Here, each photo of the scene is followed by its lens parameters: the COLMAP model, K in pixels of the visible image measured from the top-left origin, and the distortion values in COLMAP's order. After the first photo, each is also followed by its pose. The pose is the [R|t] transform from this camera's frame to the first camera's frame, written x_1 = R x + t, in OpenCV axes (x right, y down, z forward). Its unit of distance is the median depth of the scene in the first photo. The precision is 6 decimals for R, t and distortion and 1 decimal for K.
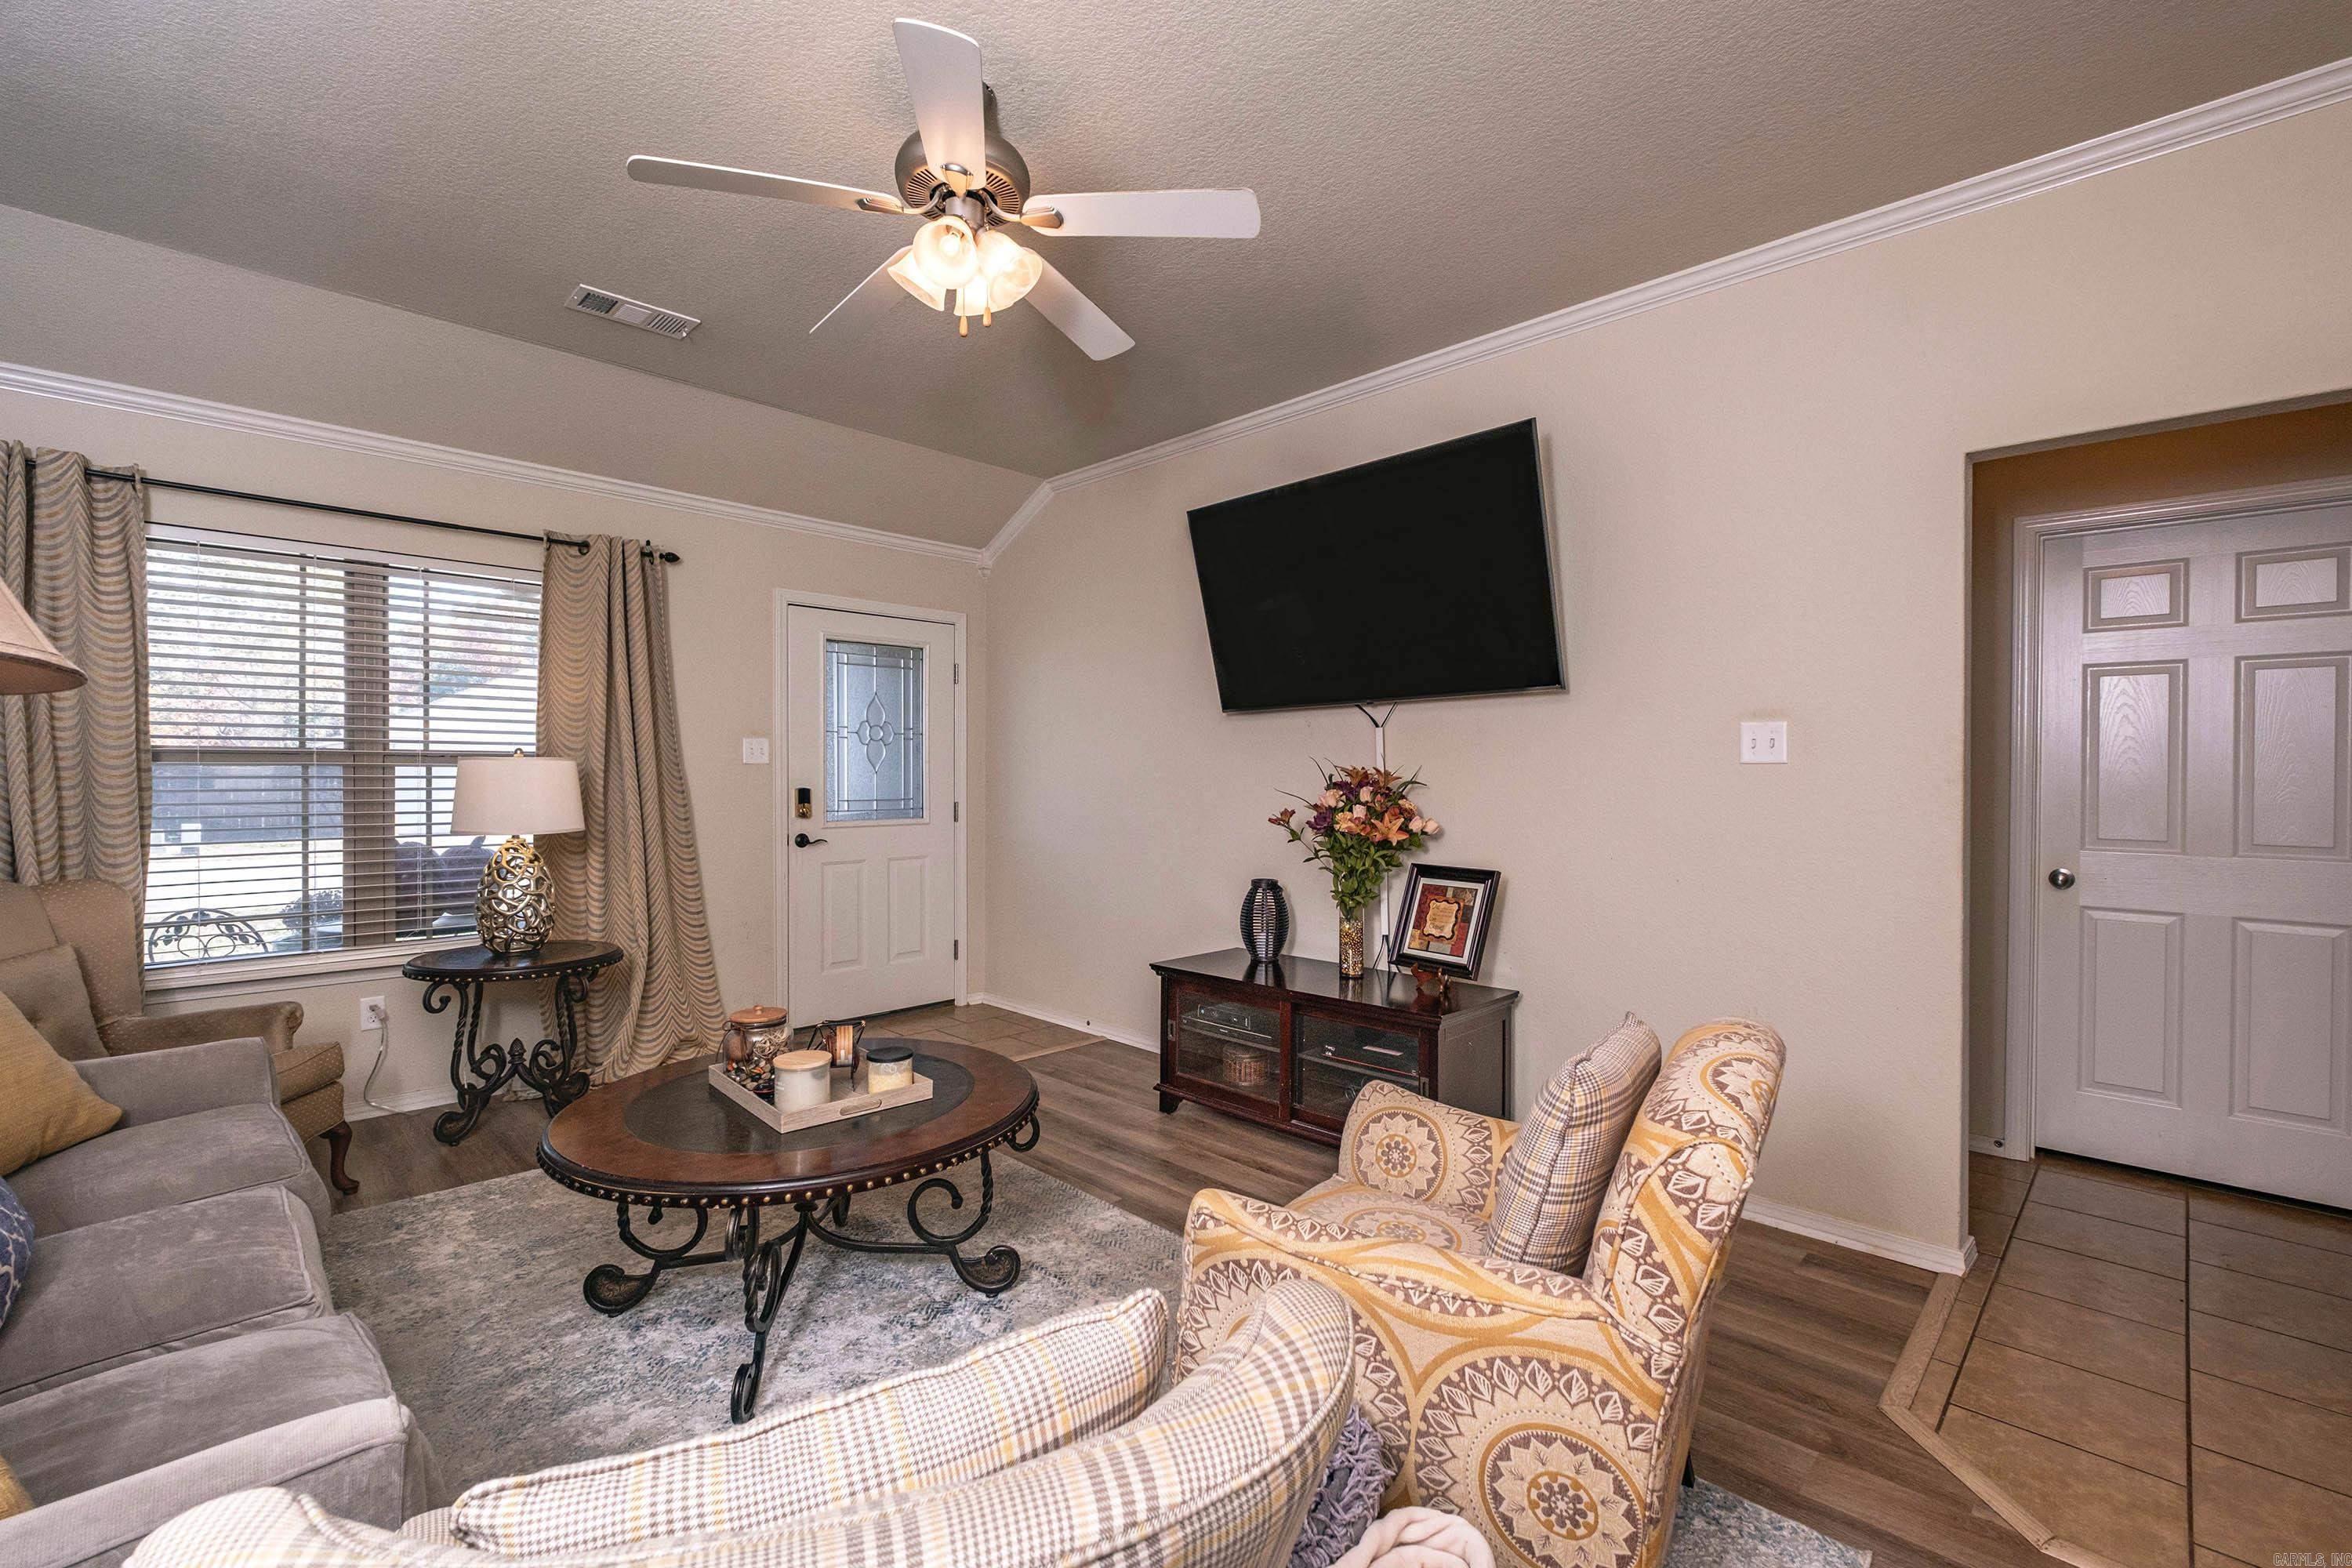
lens RADIAL K [[1011.7, 0, 1166.6], [0, 1011.7, 764.3], [0, 0, 1]] dist [0.003216, -0.001145]
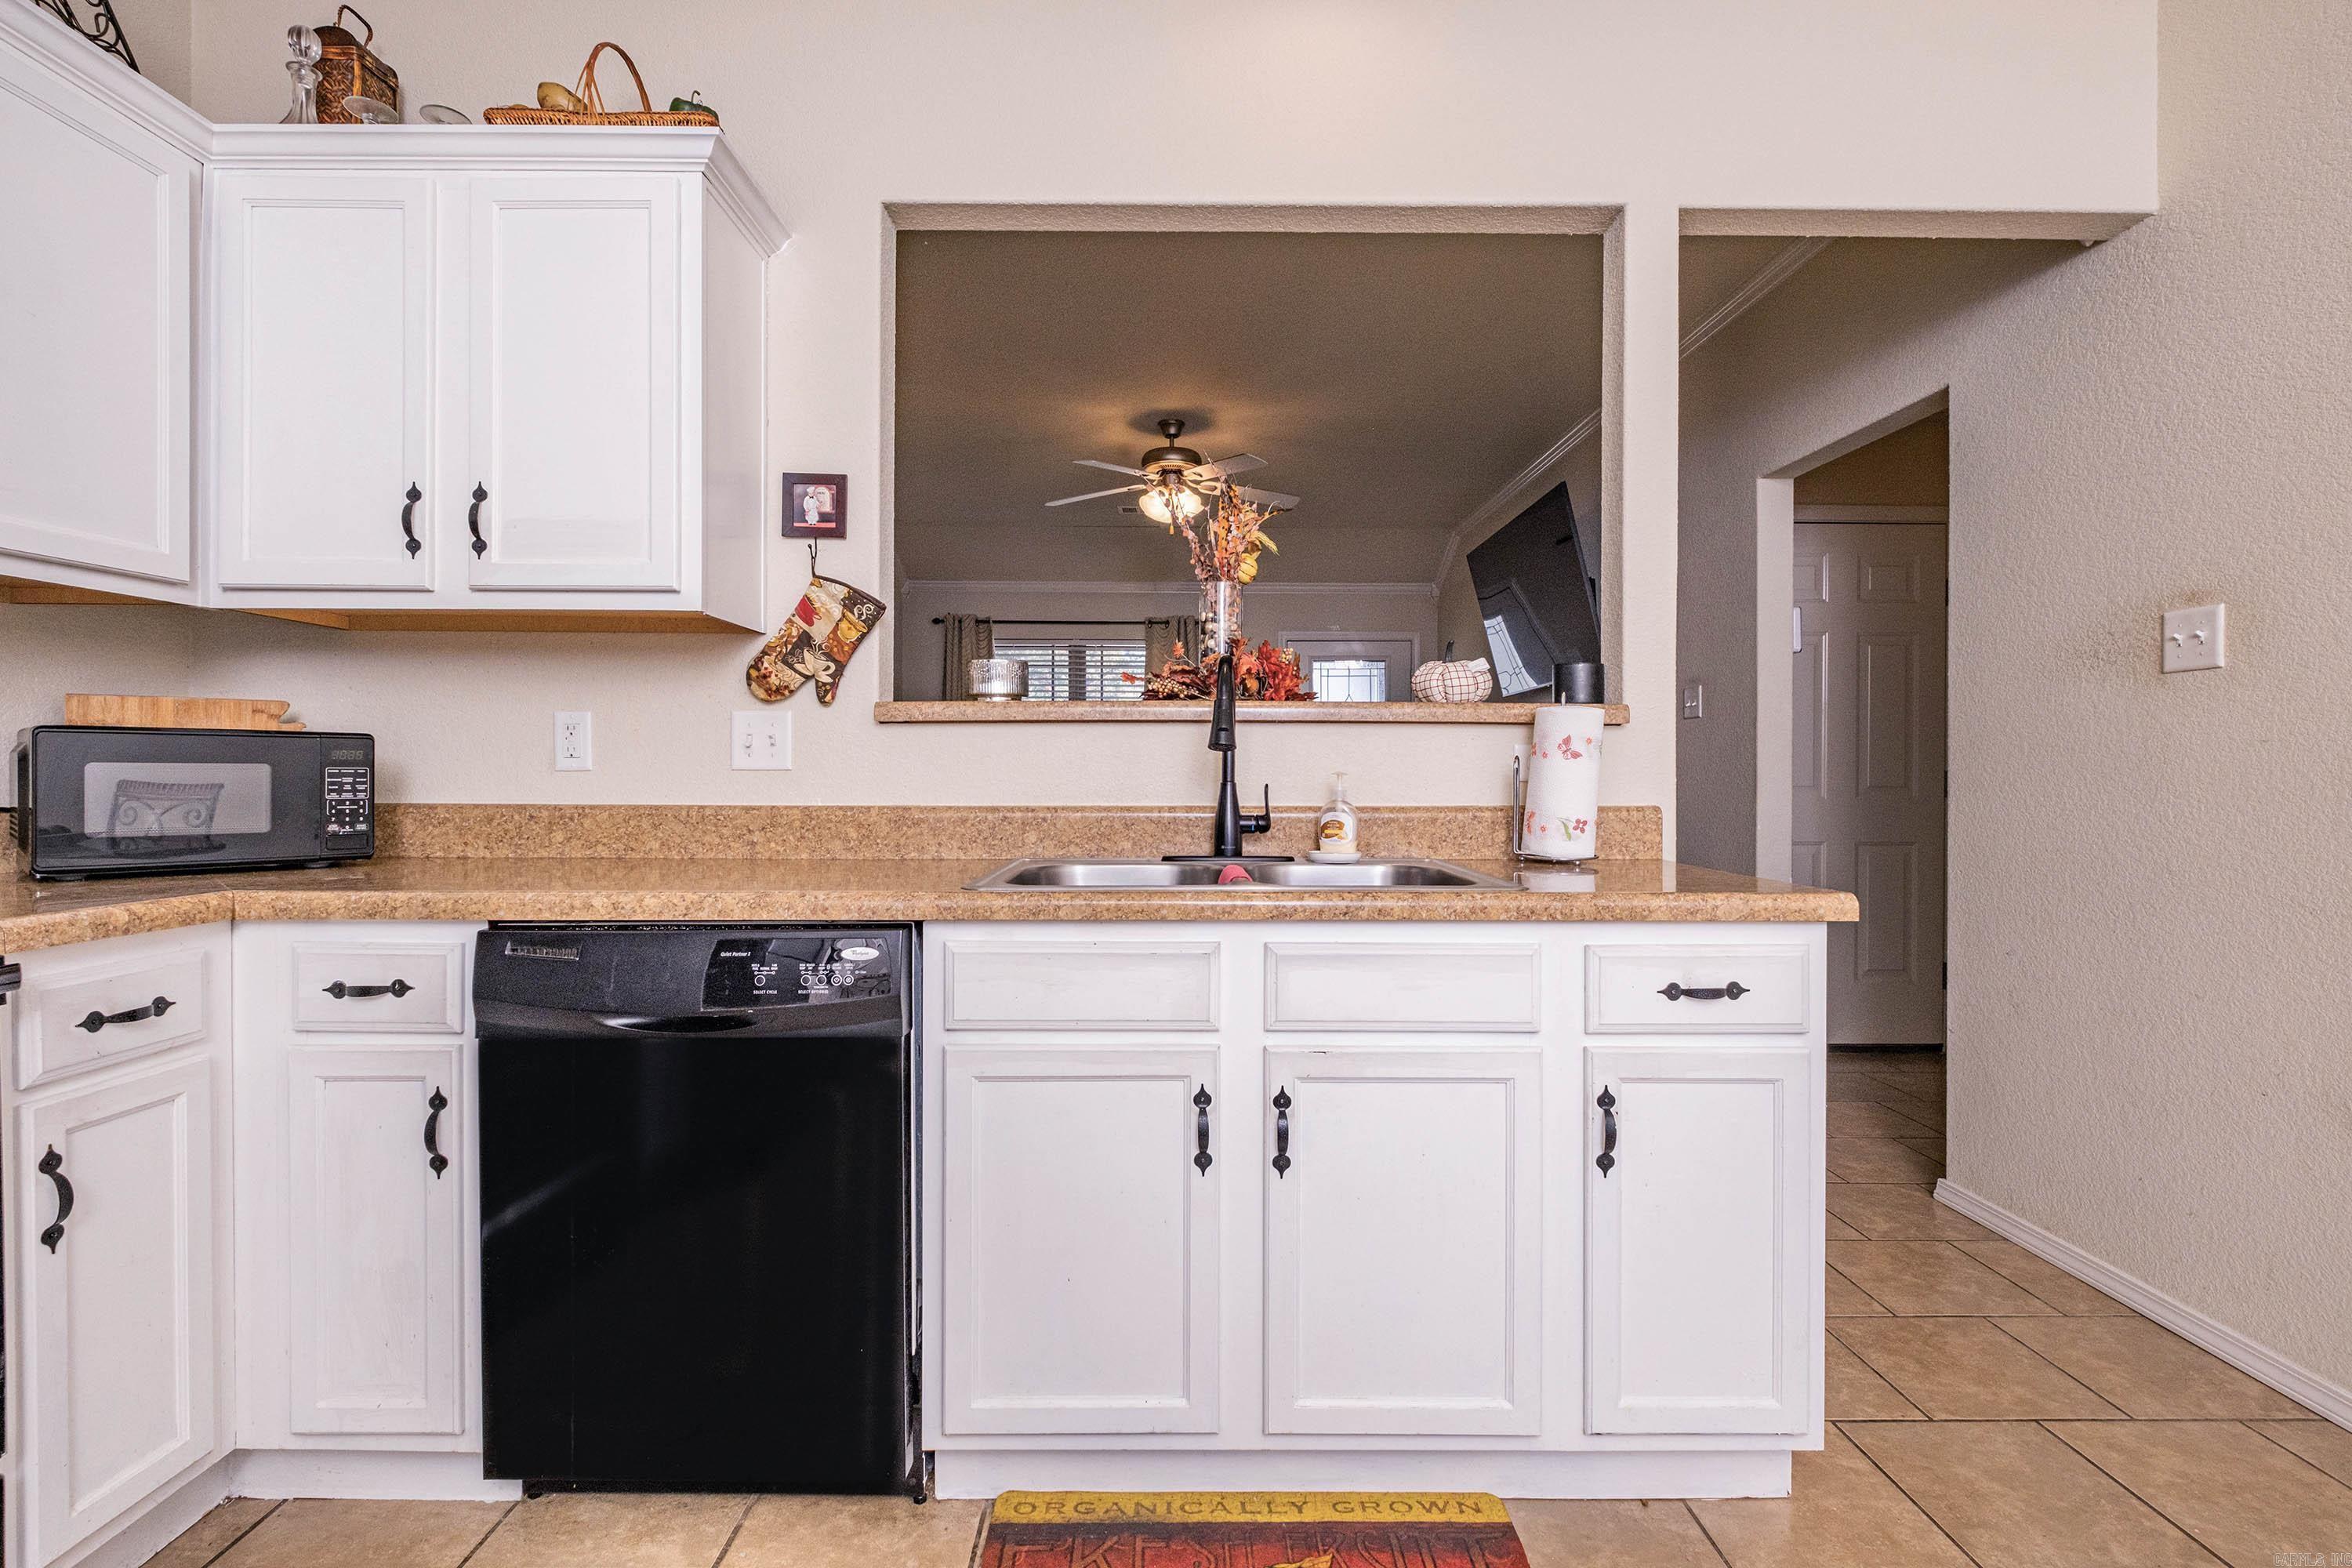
lens RADIAL K [[1089.4, 0, 1177.6], [0, 1089.4, 783.3], [0, 0, 1]] dist [0.004537, 0.000432]
pose [[0.695043, 0.005706, -0.718945, 0.871678], [0.001091, 0.999959, 0.008991, 0.052837], [0.718967, -0.007033, 0.695009, -0.342222]]
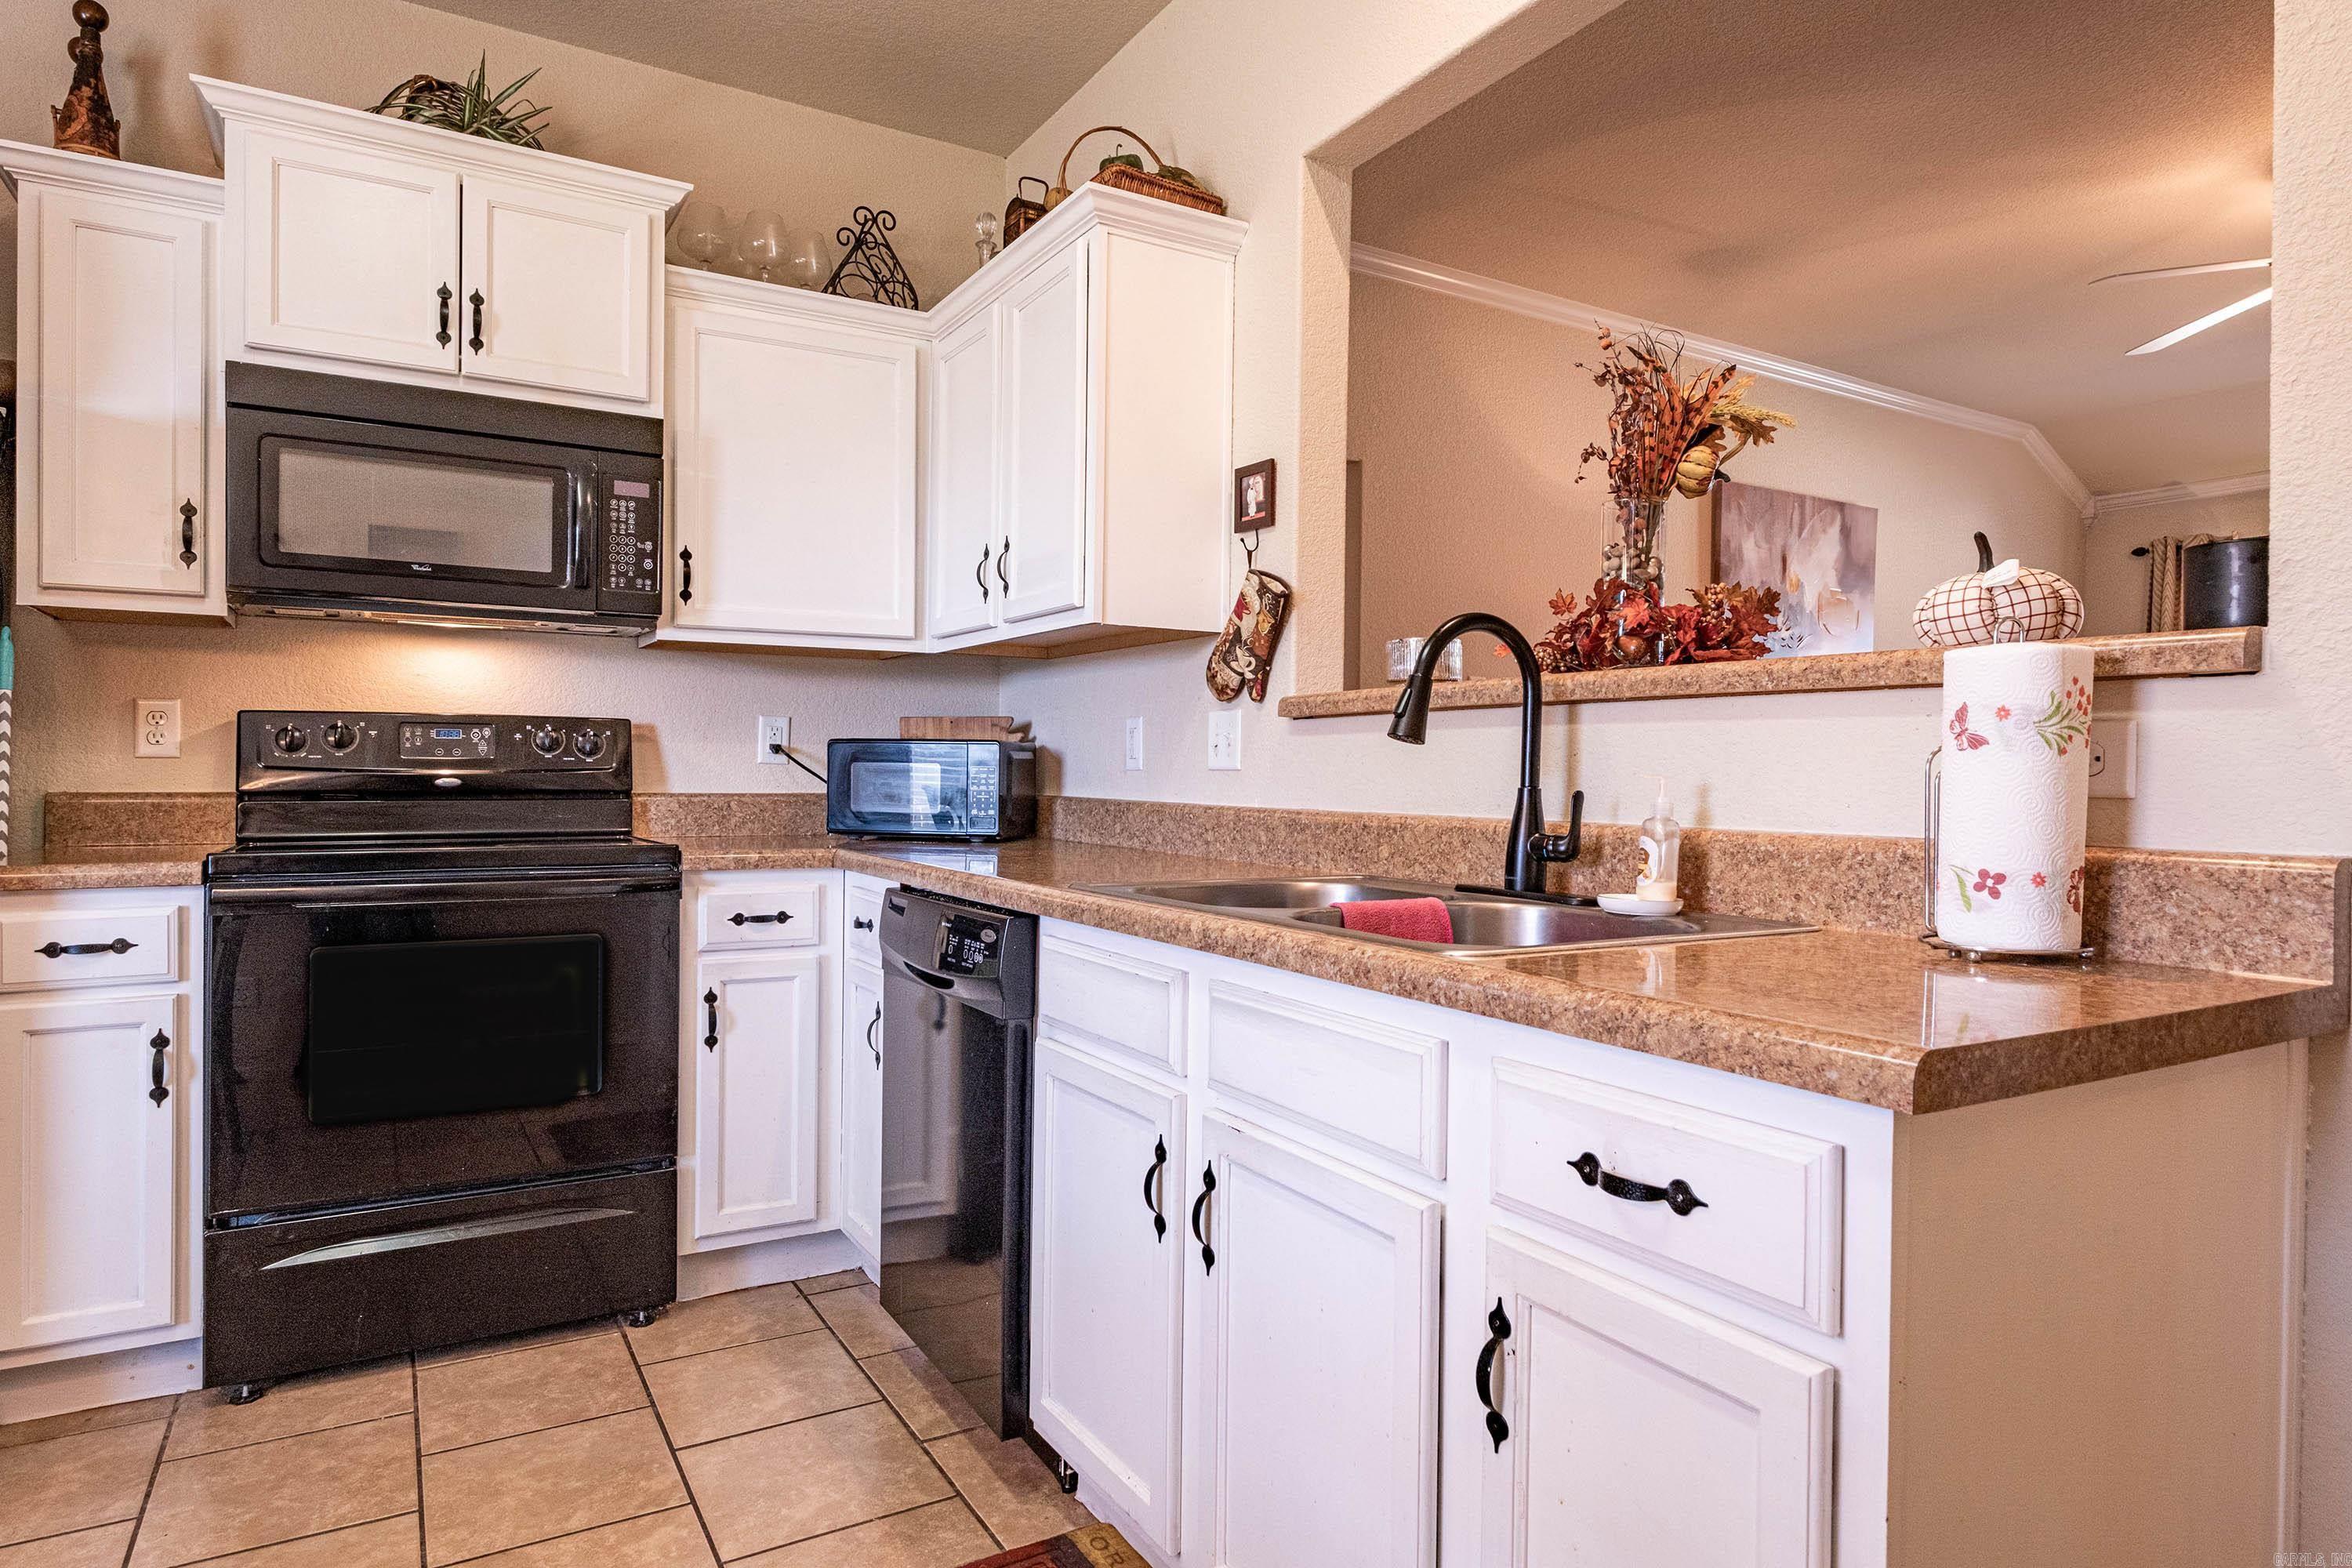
lens RADIAL K [[1352.0, 0, 1170.1], [0, 1352.0, 782.9], [0, 0, 1]] dist [-0.002515, 0.000071]
pose [[-0.274190, 0.000166, -0.961676, 0.993806], [-0.012019, 0.999921, 0.003600, 0.055324], [0.961601, 0.012546, -0.274166, 0.053052]]
